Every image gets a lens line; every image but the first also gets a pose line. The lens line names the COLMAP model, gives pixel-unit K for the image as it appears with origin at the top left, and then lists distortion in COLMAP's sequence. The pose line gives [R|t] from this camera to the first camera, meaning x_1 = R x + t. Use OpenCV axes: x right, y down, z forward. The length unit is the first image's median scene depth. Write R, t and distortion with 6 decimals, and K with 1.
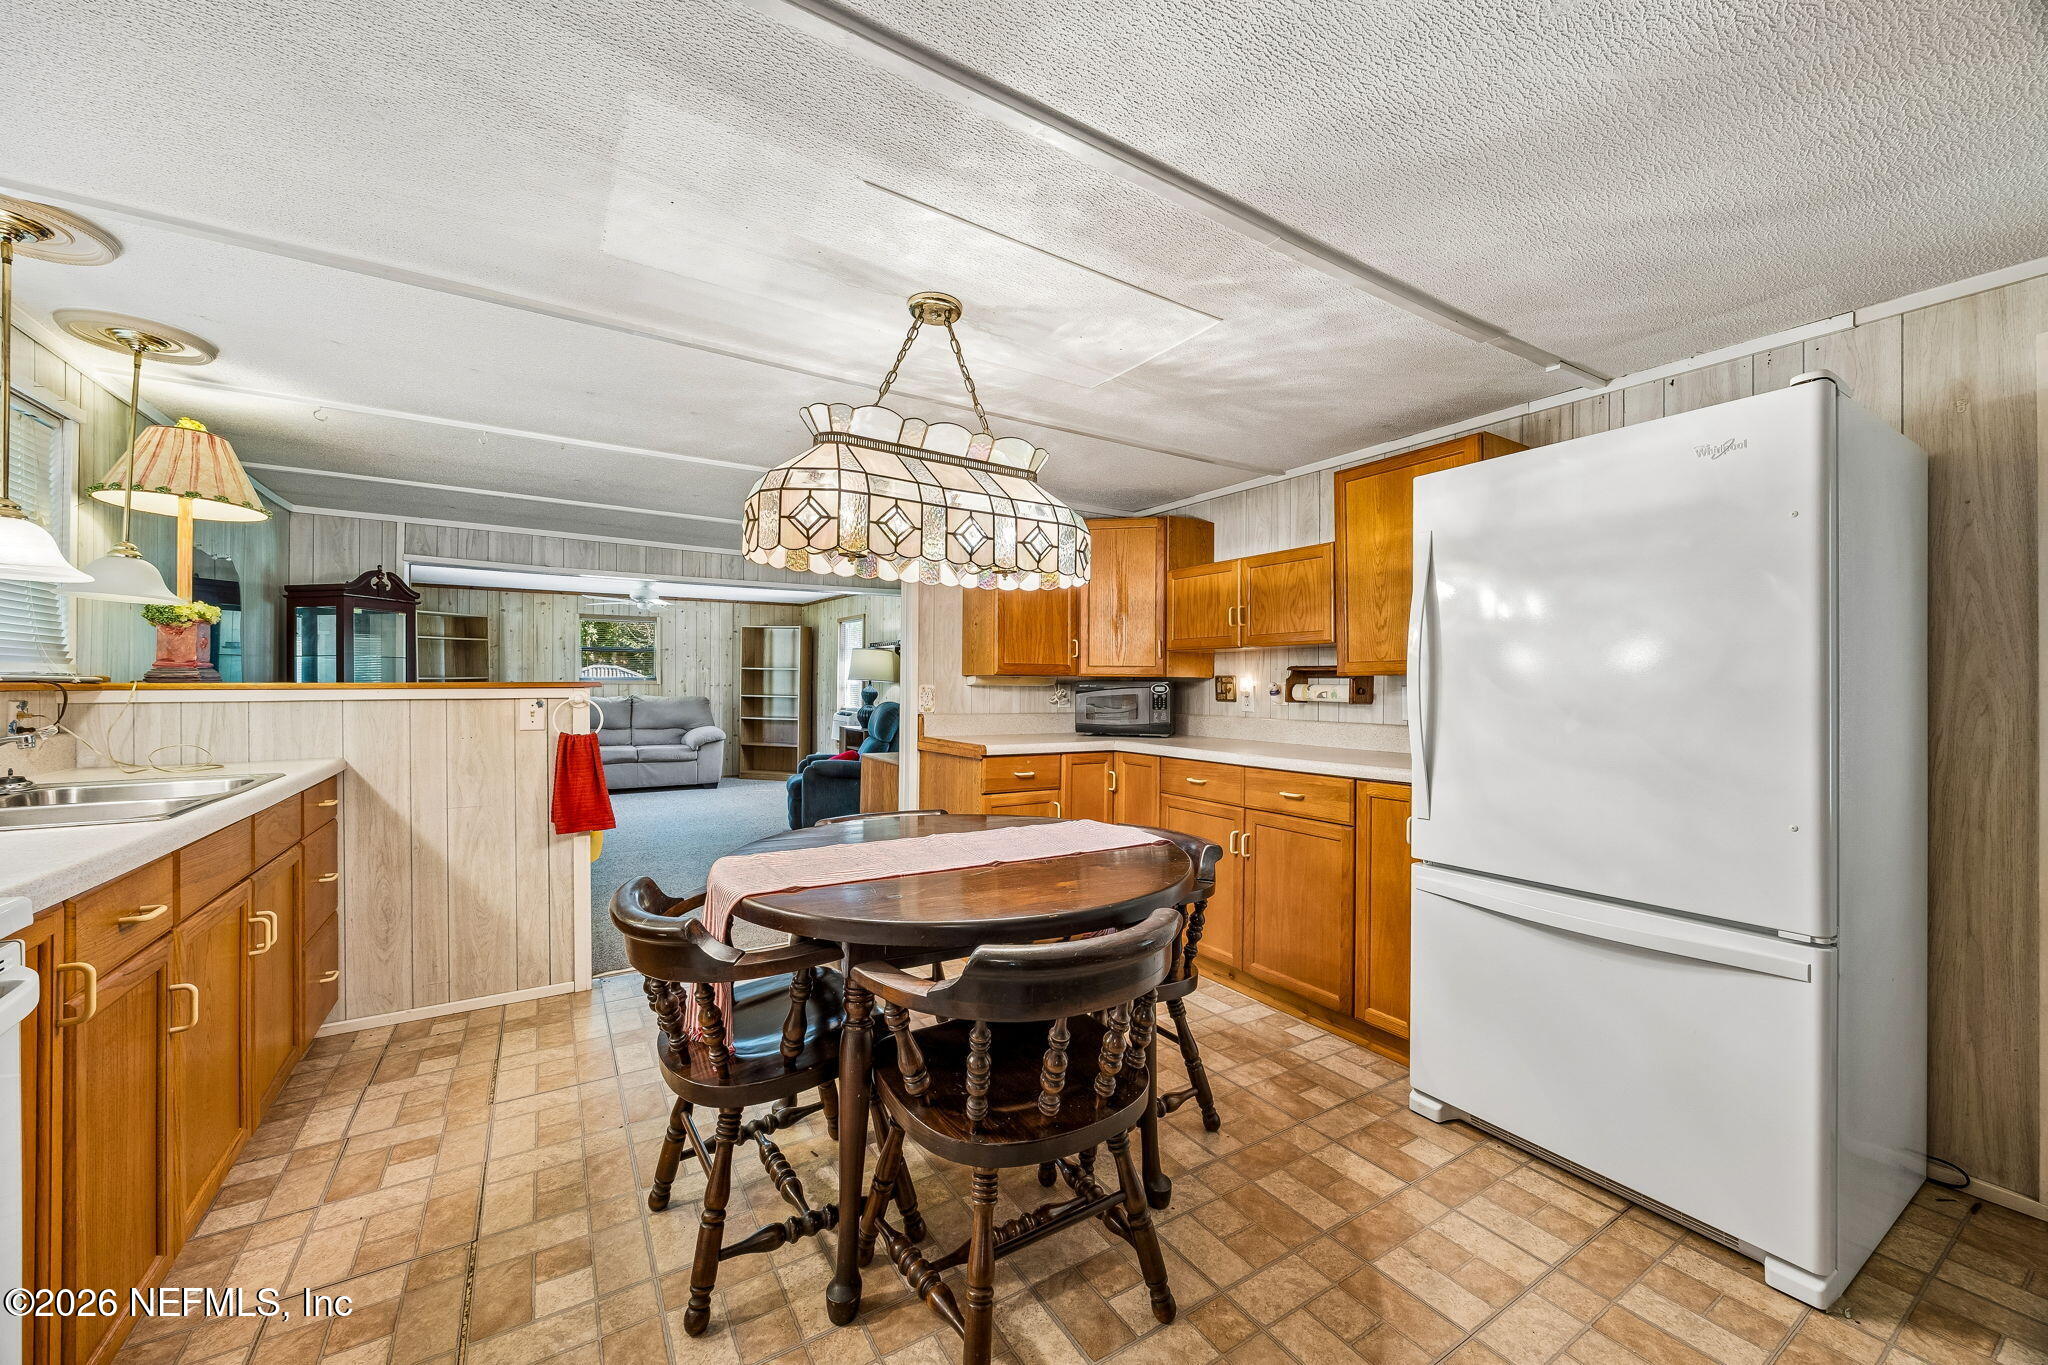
lens RADIAL K [[776.9, 0, 1028.3], [0, 776.9, 685.3], [0, 0, 1]] dist [0.000062, 0.000062]
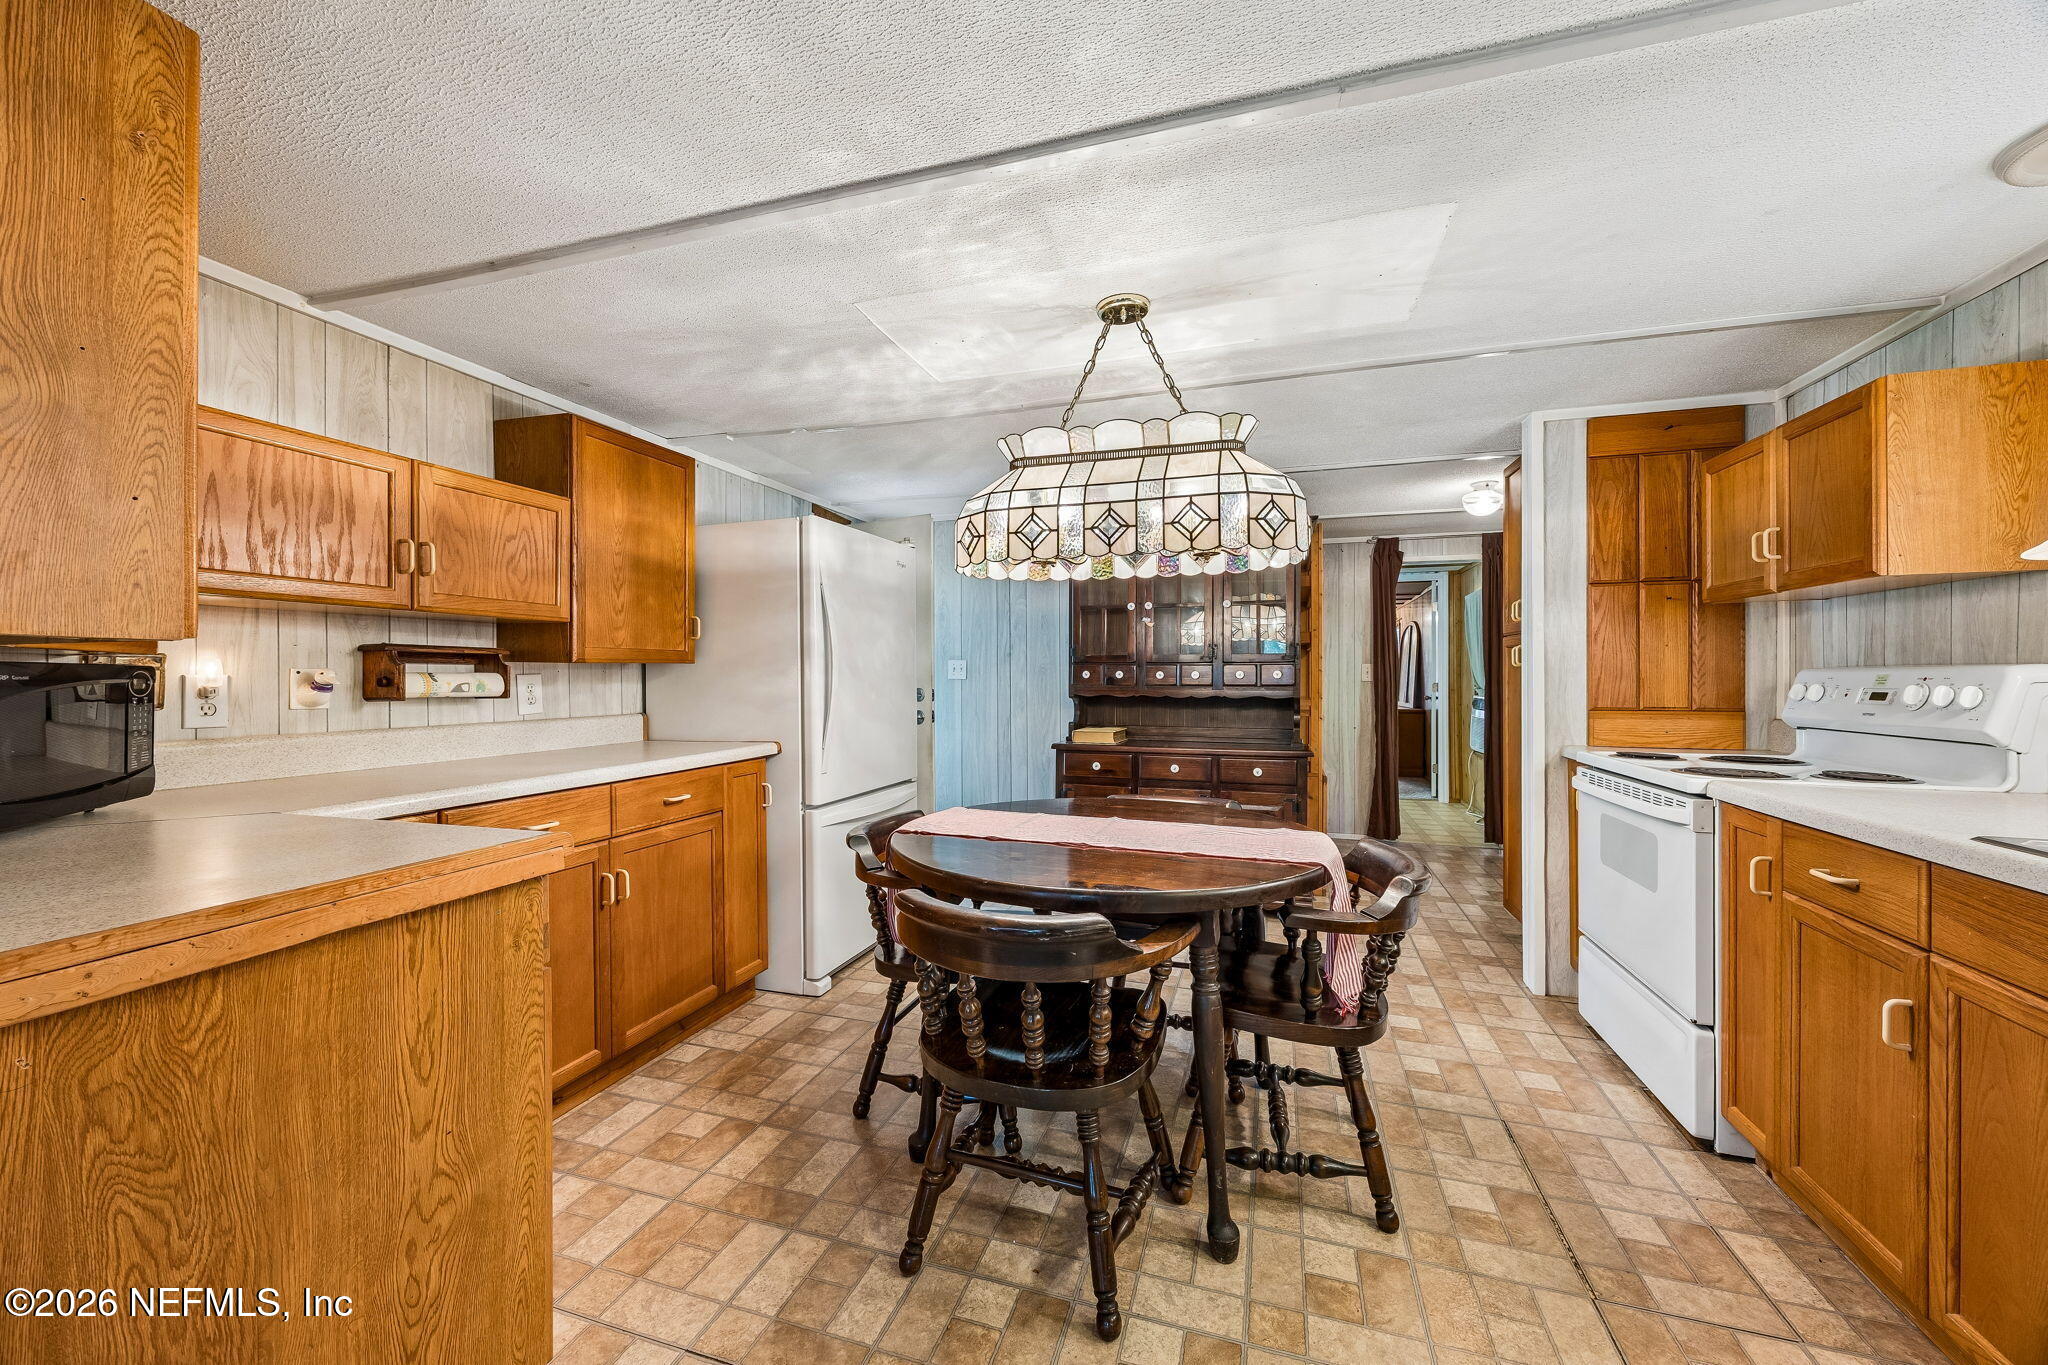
lens RADIAL K [[776.9, 0, 1027.2], [0, 776.9, 674.5], [0, 0, 1]] dist [0.000062, 0.000062]
pose [[-0.643229, -0.008917, 0.765622, -0.681080], [-0.005484, 0.999960, 0.007039, -0.009987], [-0.765654, 0.000329, -0.643253, 1.451357]]
